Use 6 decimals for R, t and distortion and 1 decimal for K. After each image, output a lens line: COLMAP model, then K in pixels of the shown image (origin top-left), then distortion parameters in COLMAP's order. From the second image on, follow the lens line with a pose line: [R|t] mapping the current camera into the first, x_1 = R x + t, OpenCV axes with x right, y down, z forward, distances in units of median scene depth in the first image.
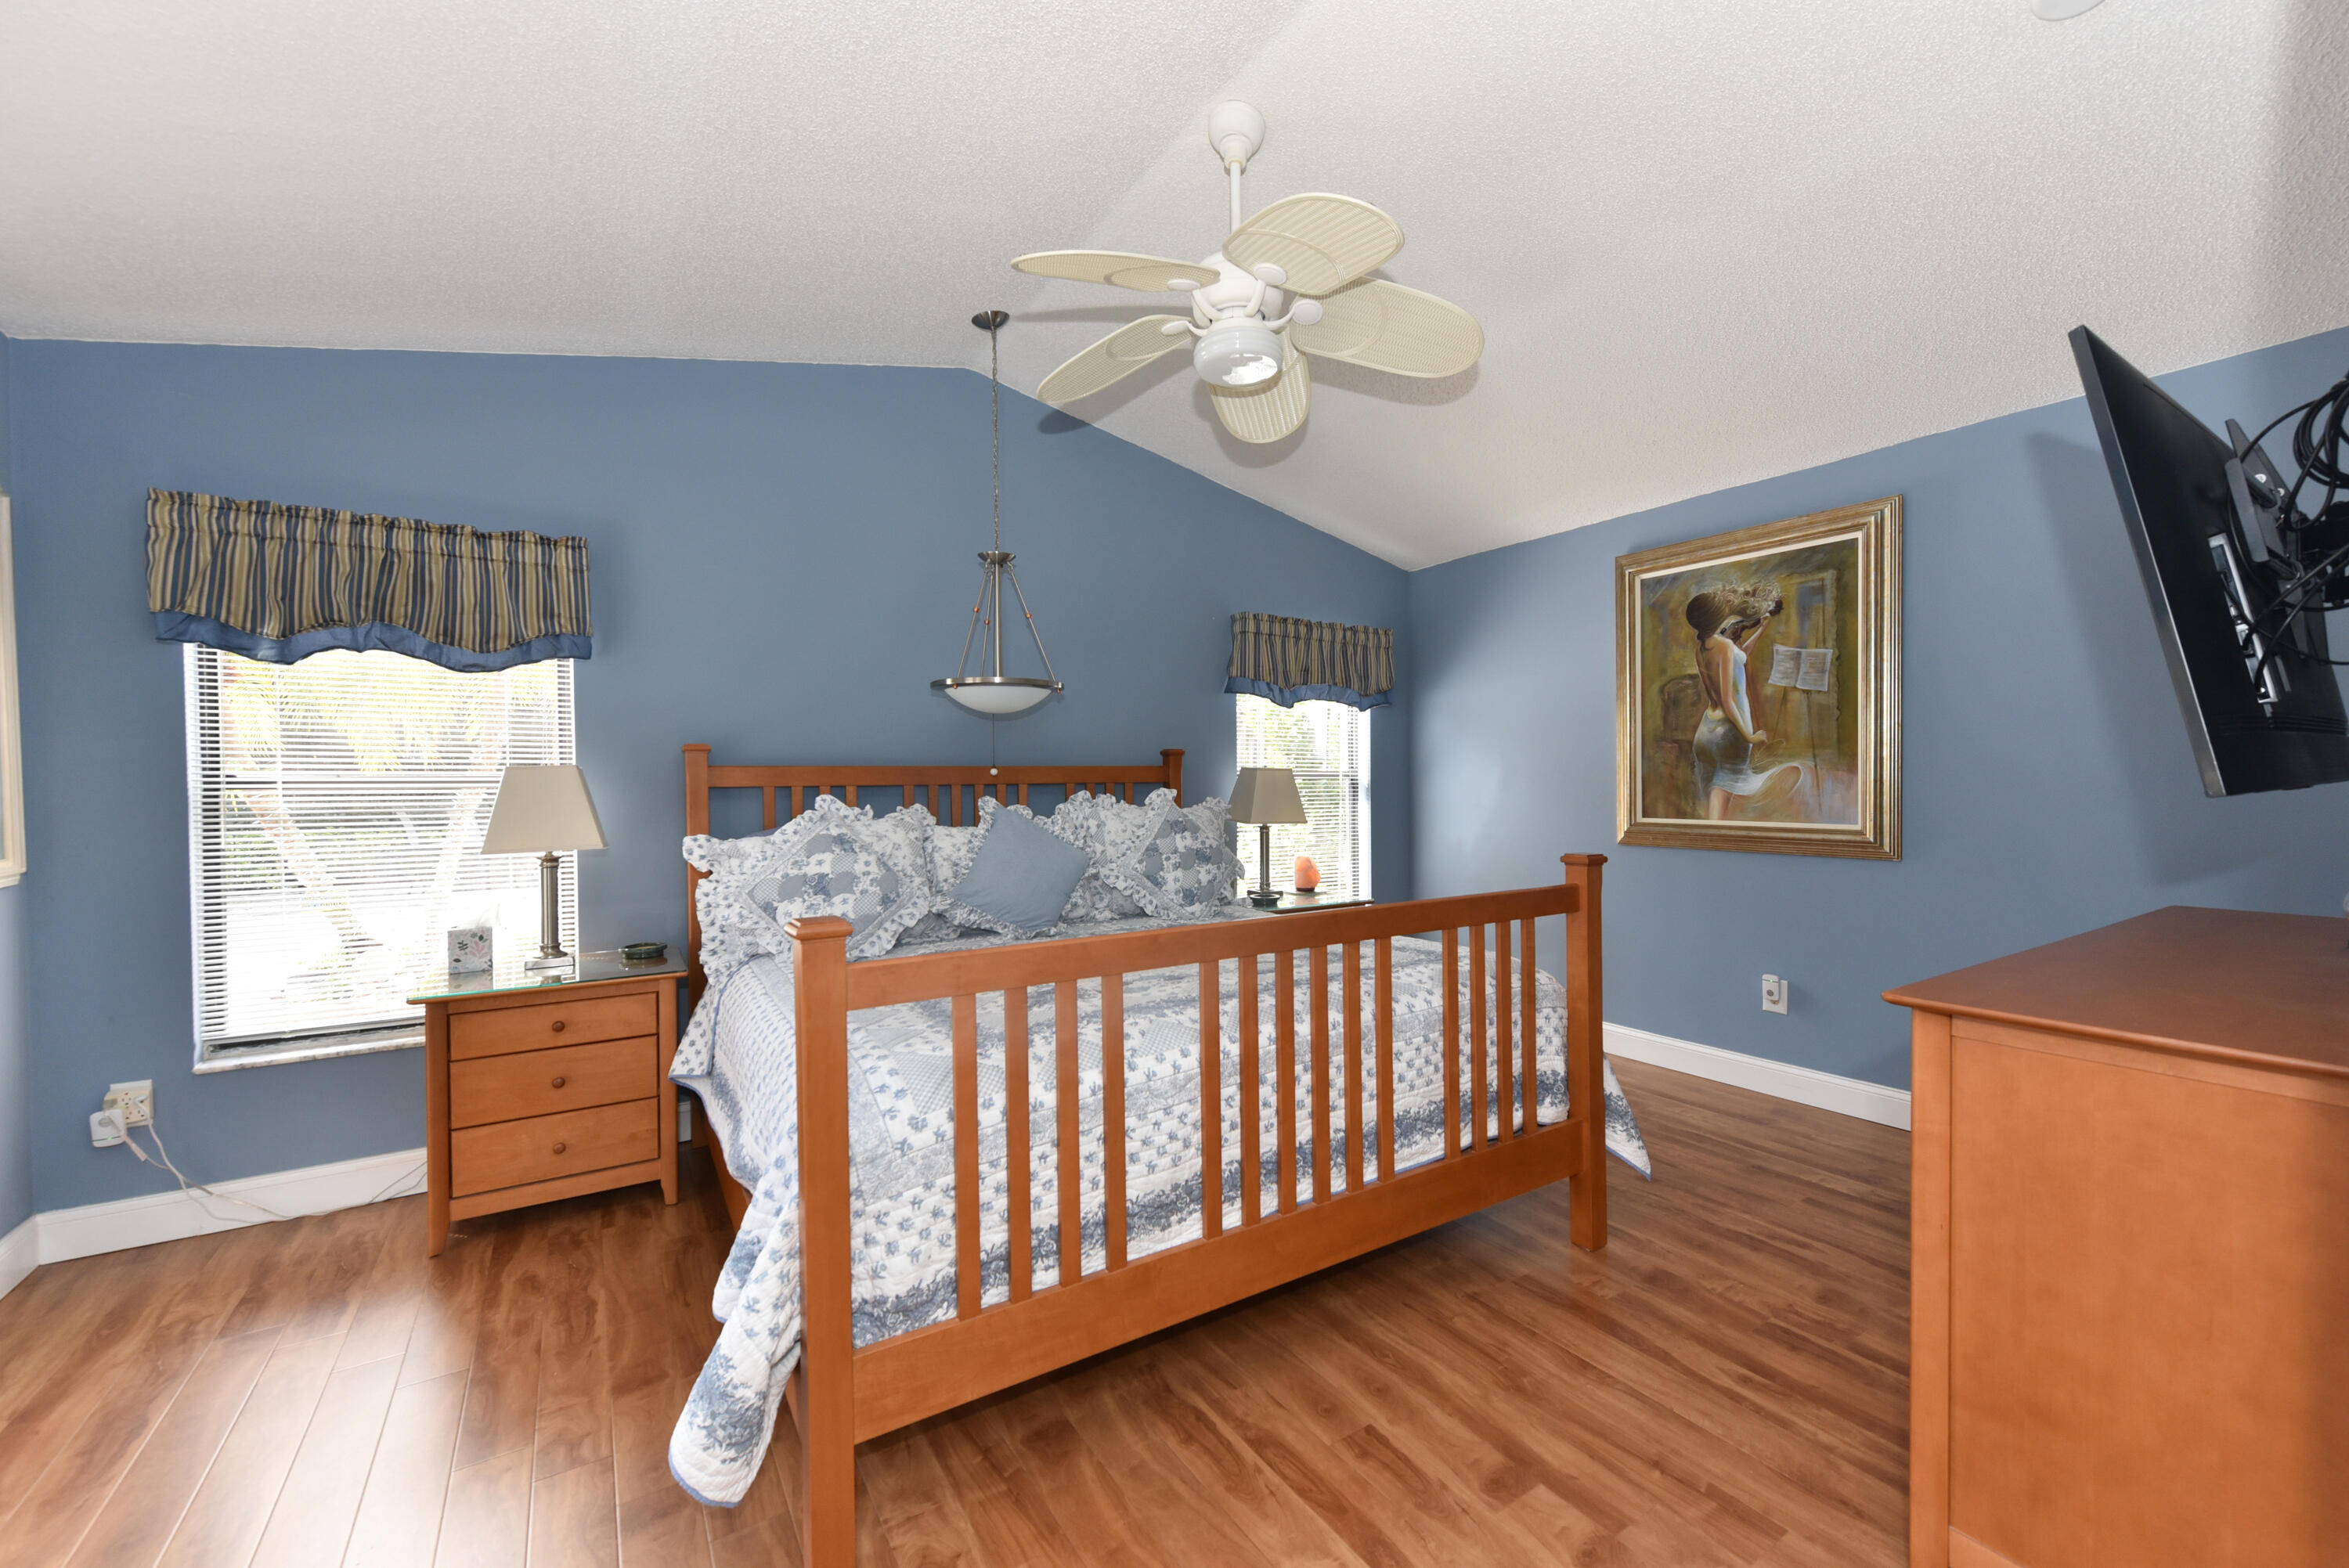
lens RADIAL K [[934.9, 0, 1174.5], [0, 934.9, 784.0], [0, 0, 1]] dist [0.002508, 0.000033]
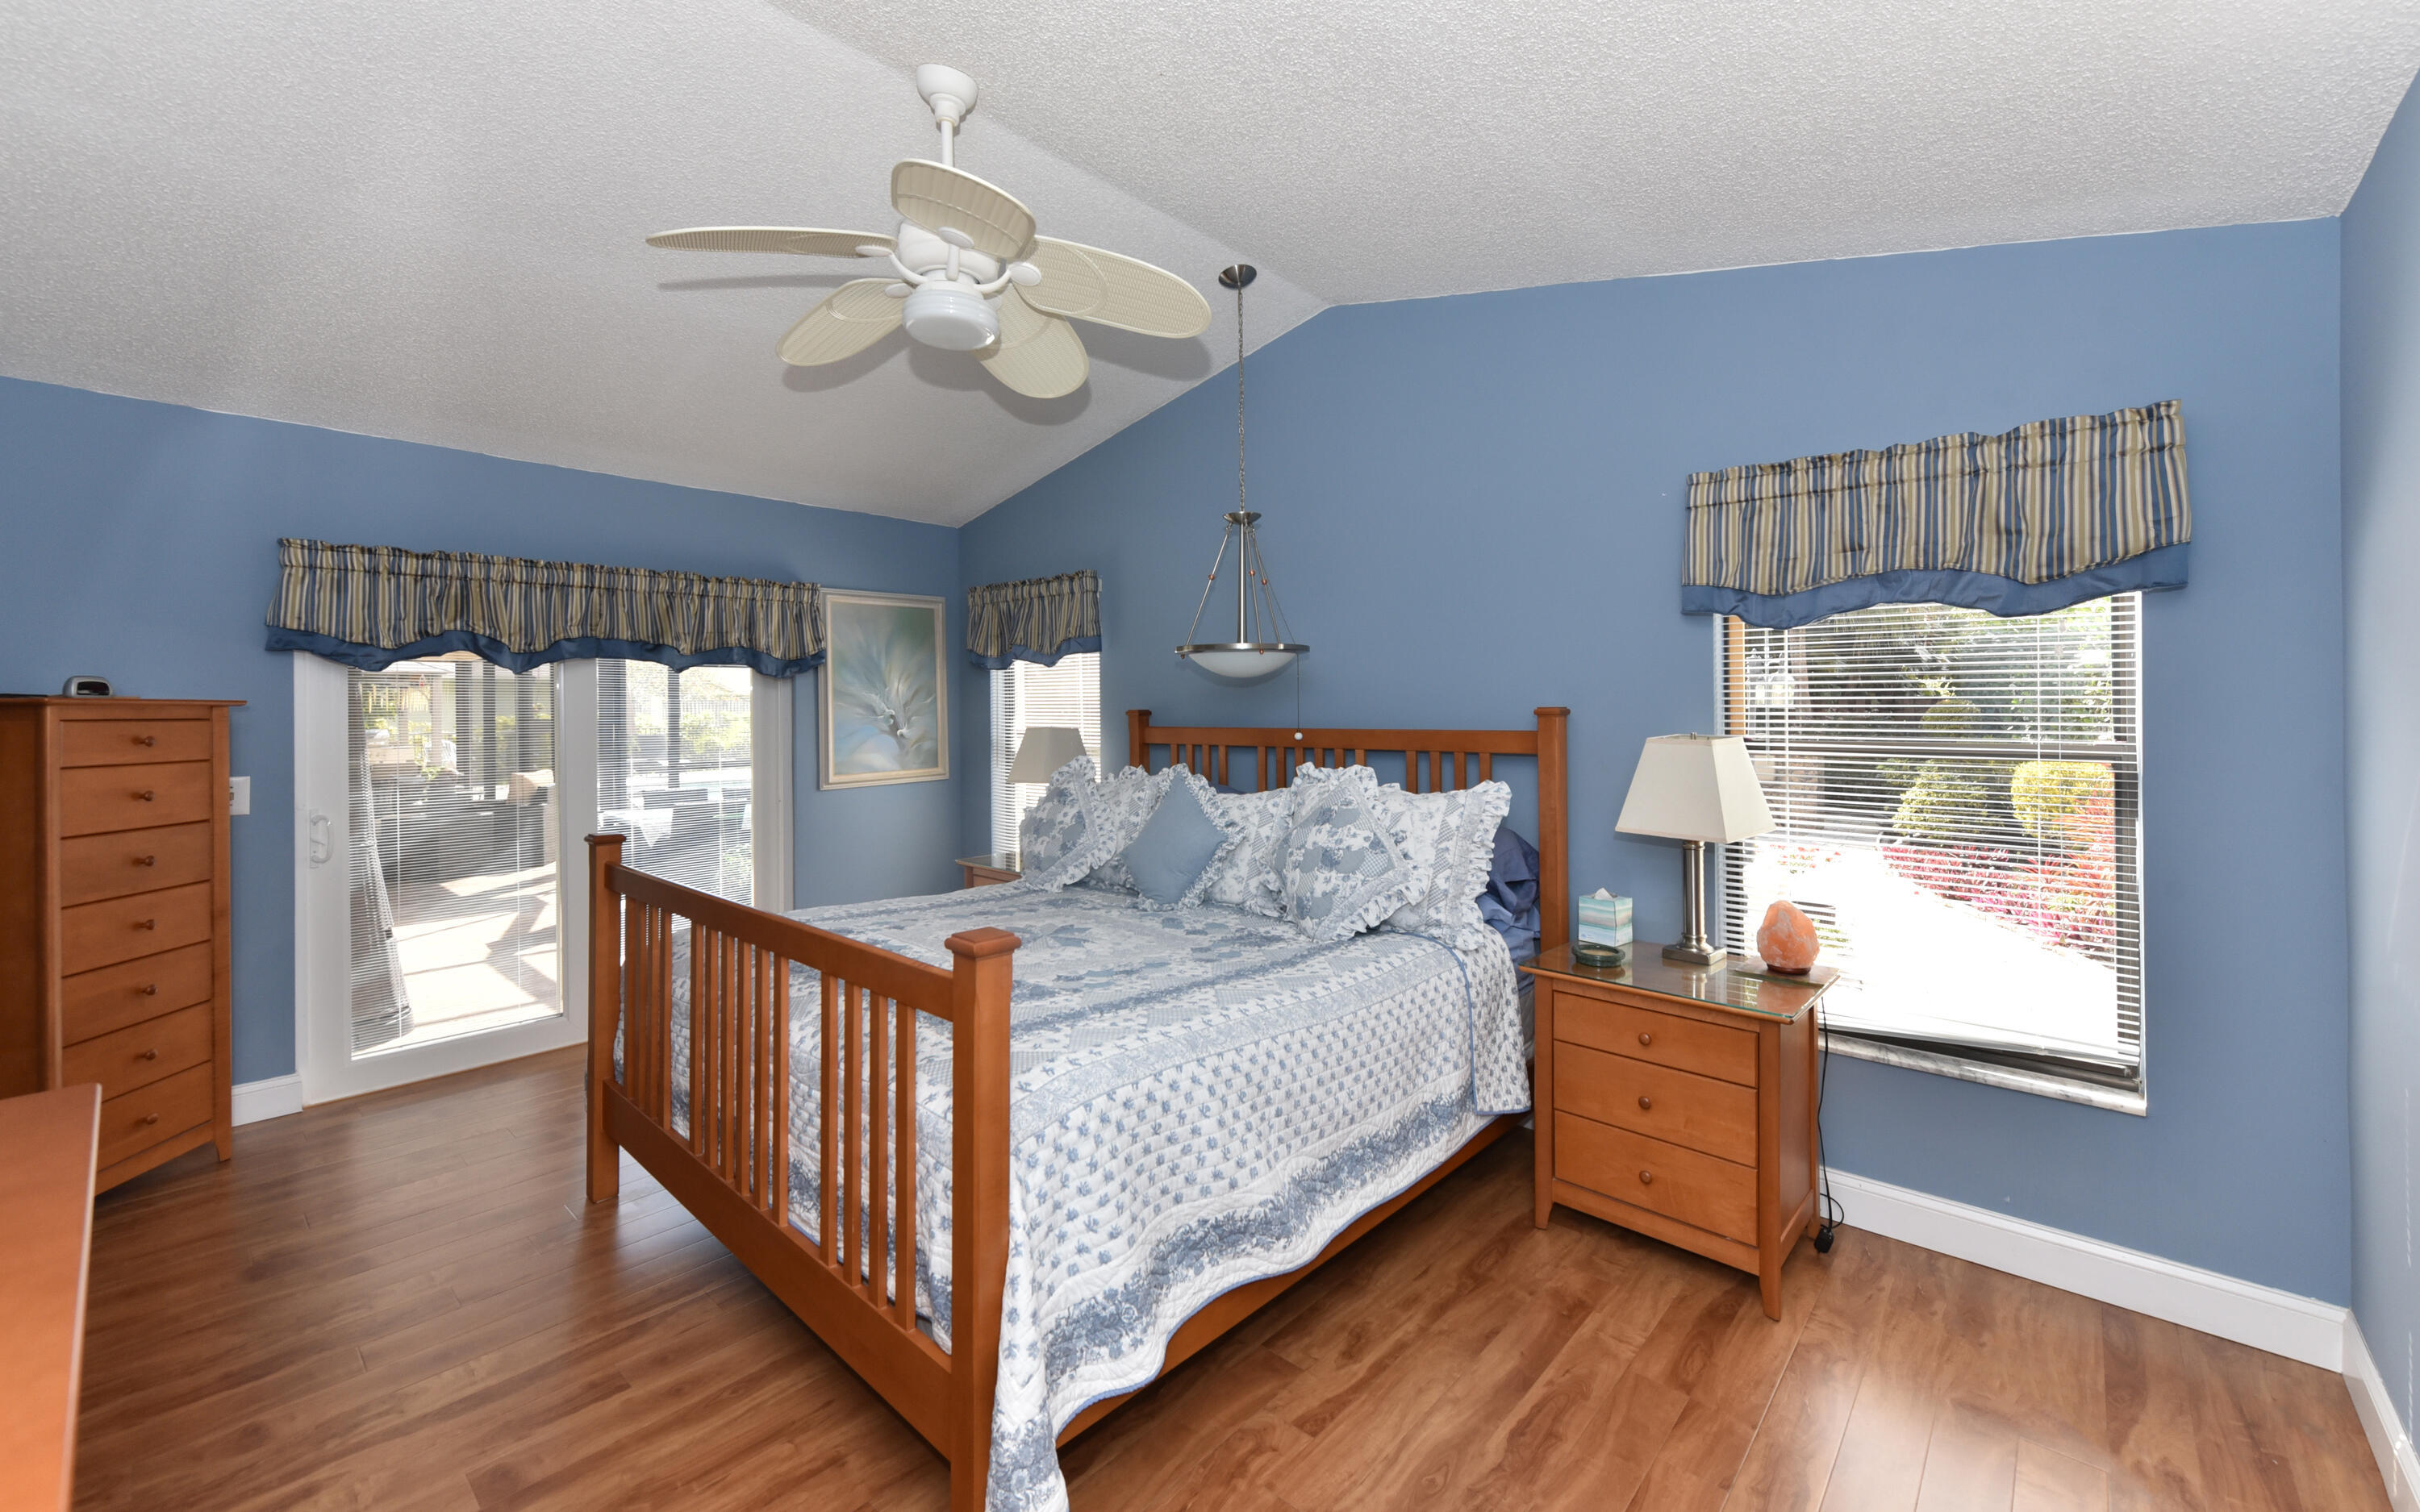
lens RADIAL K [[960.6, 0, 1212.1], [0, 960.6, 692.2], [0, 0, 1]] dist [-0.001151, -0.000156]
pose [[0.264911, -0.012855, -0.964187, 0.789211], [-0.002474, 0.999899, -0.014011, -0.048340], [0.964270, 0.006098, 0.264852, 0.736129]]
